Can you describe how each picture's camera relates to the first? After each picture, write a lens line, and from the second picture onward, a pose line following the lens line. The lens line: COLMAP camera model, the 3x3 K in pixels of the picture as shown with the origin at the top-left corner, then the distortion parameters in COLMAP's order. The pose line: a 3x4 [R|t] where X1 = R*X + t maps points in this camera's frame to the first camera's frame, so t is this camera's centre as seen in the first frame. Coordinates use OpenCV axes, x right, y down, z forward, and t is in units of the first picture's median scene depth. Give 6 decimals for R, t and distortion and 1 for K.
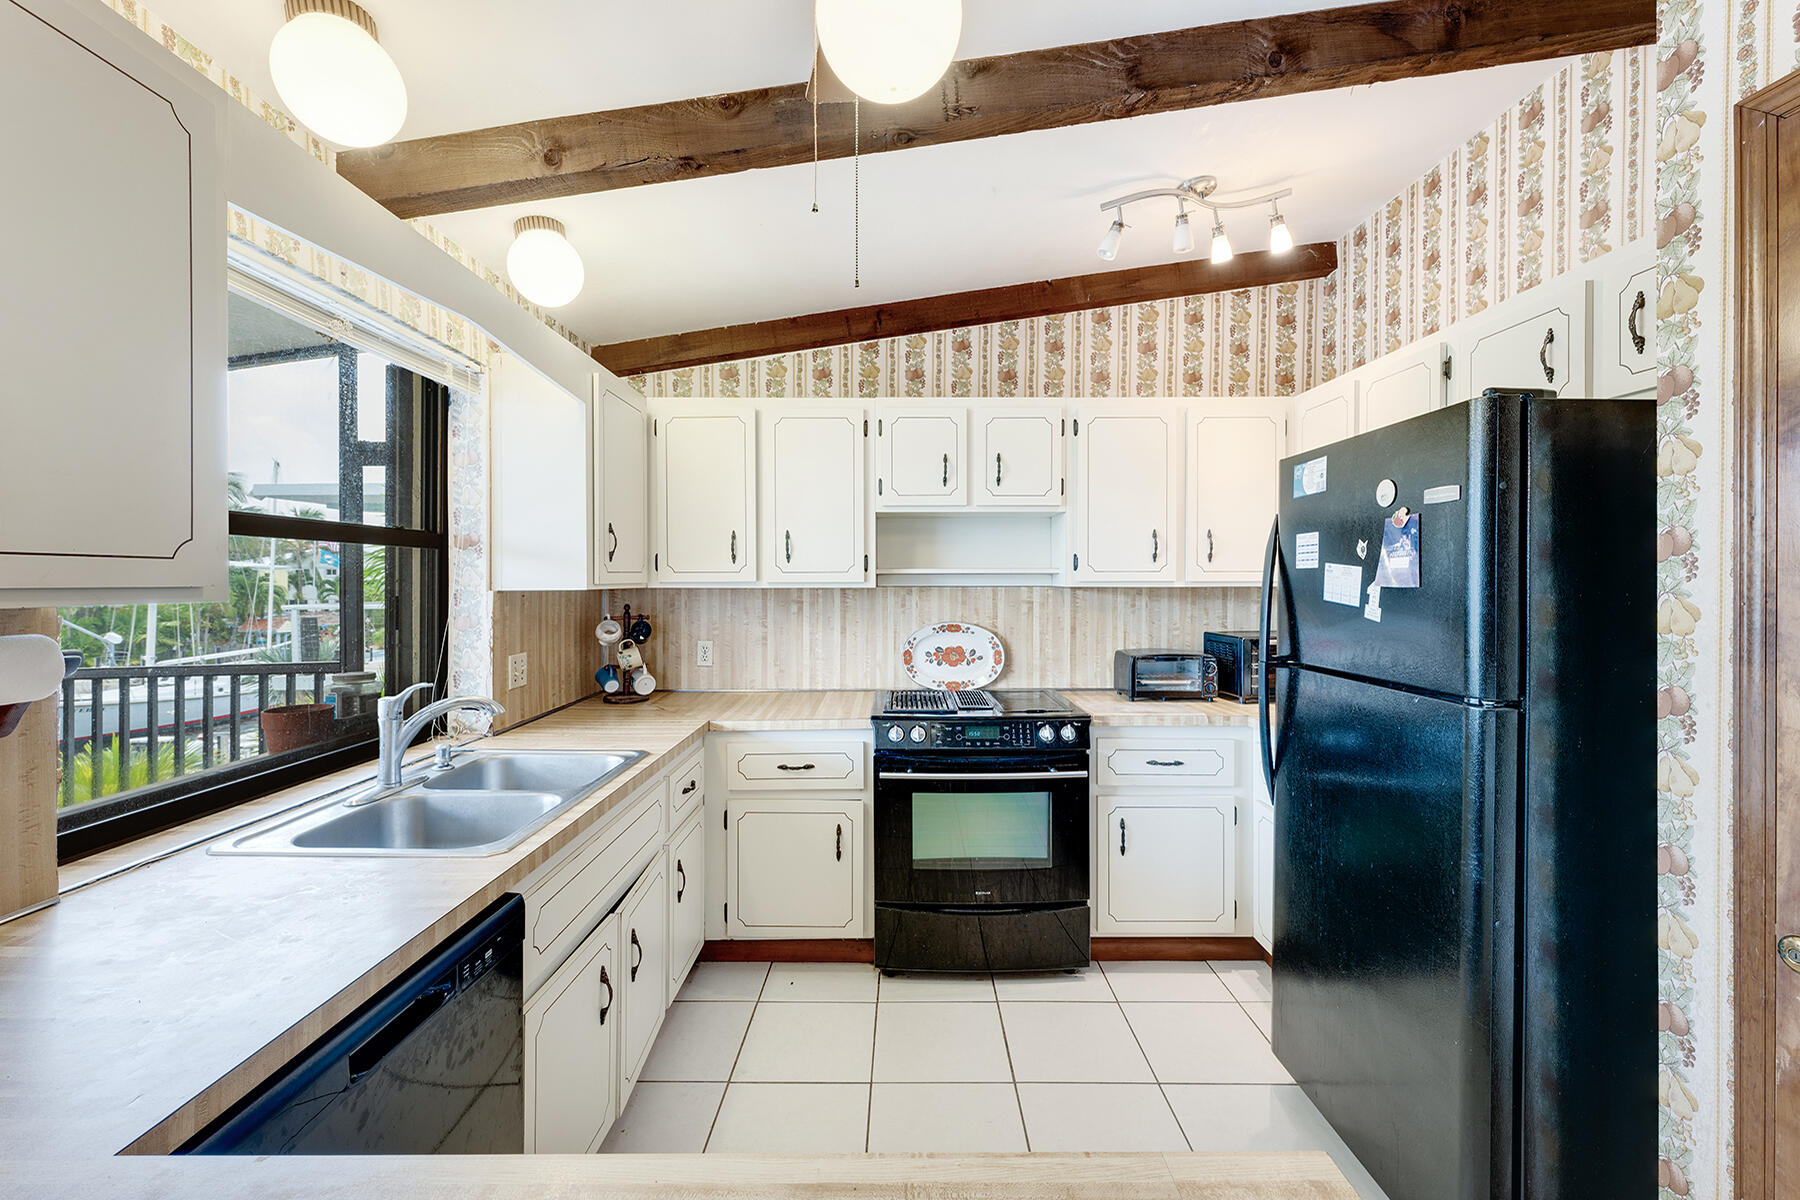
lens RADIAL K [[761.1, 0, 901.3], [0, 761.1, 558.5], [0, 0, 1]] dist [0.004553, 0.000185]
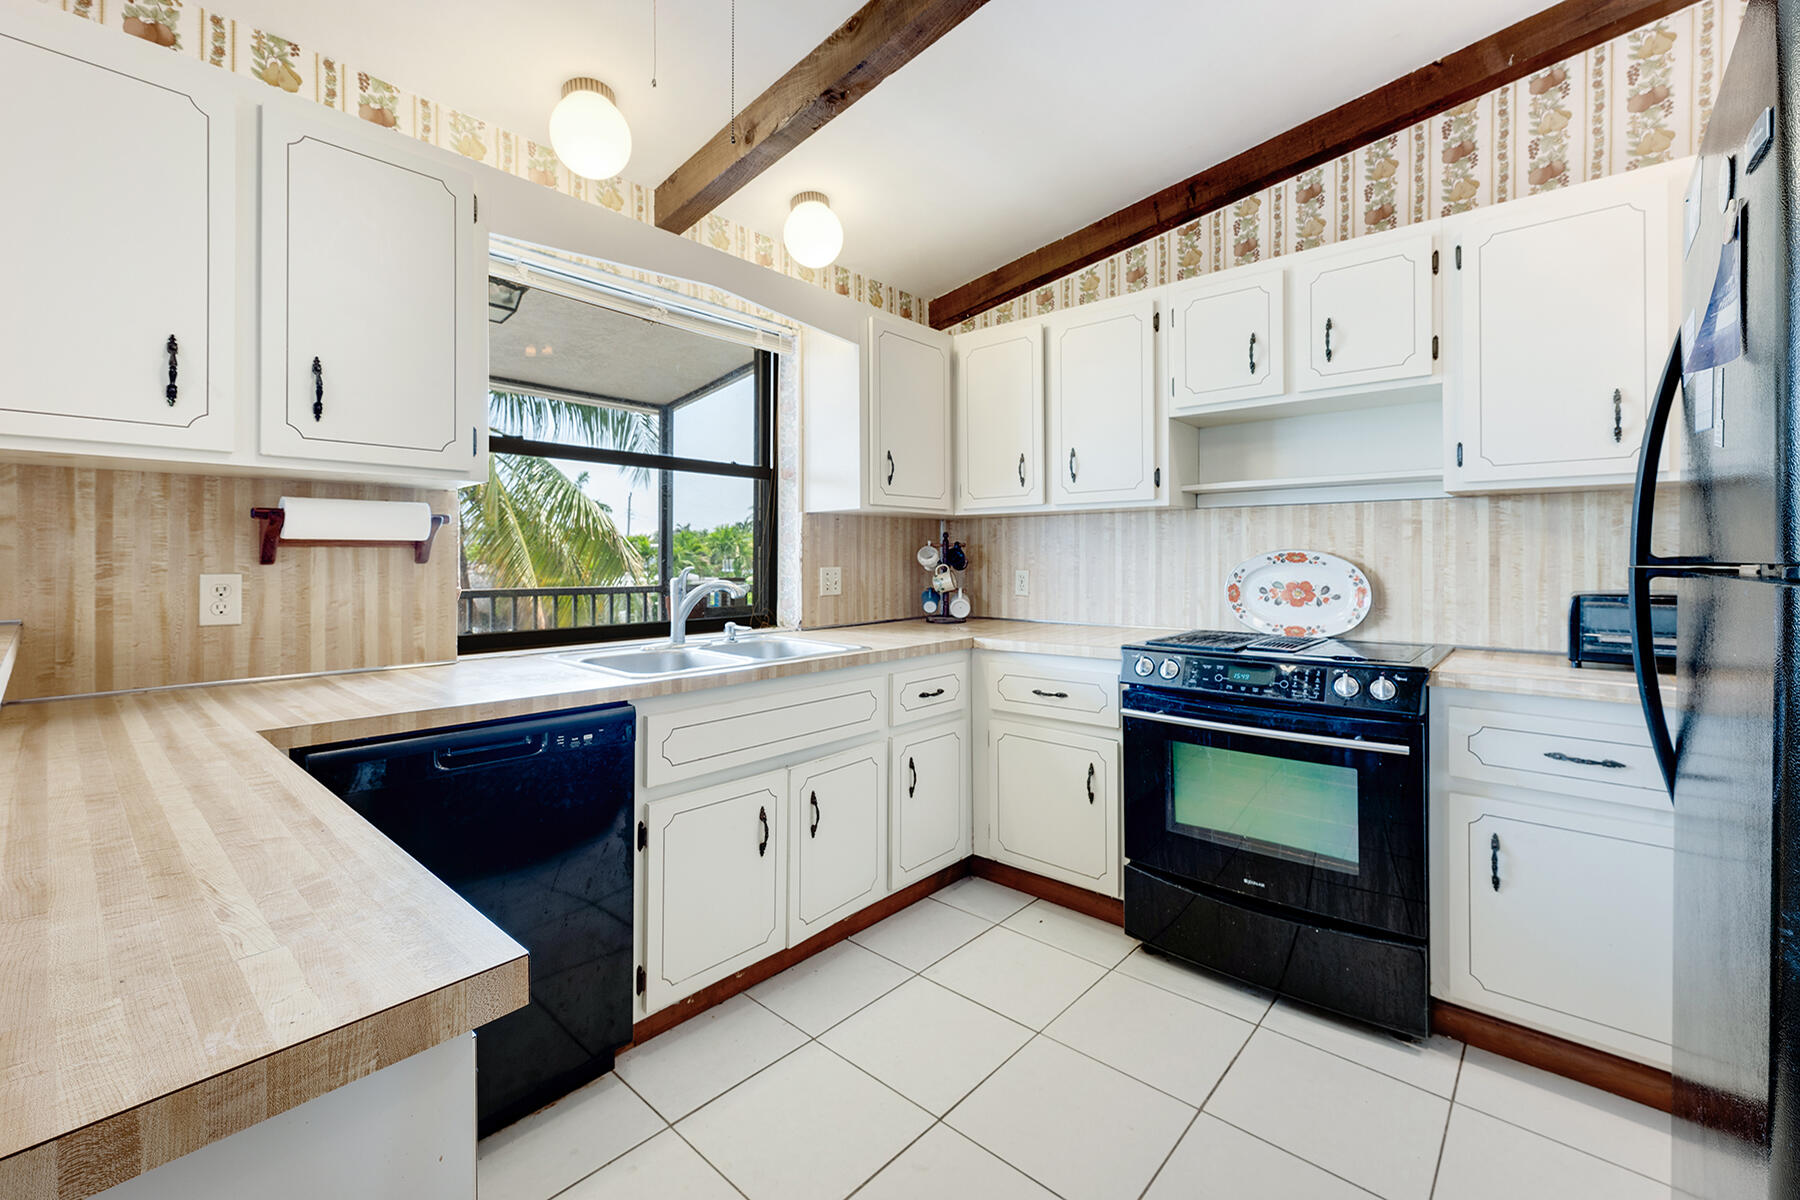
lens RADIAL K [[767.7, 0, 875.6], [0, 767.7, 532.3], [0, 0, 1]] dist [0.001091, 0.000034]
pose [[0.735856, -0.020415, -0.676830, 0.306306], [0.015403, 0.999791, -0.013411, 0.075040], [0.676963, -0.000556, 0.736017, 0.142701]]
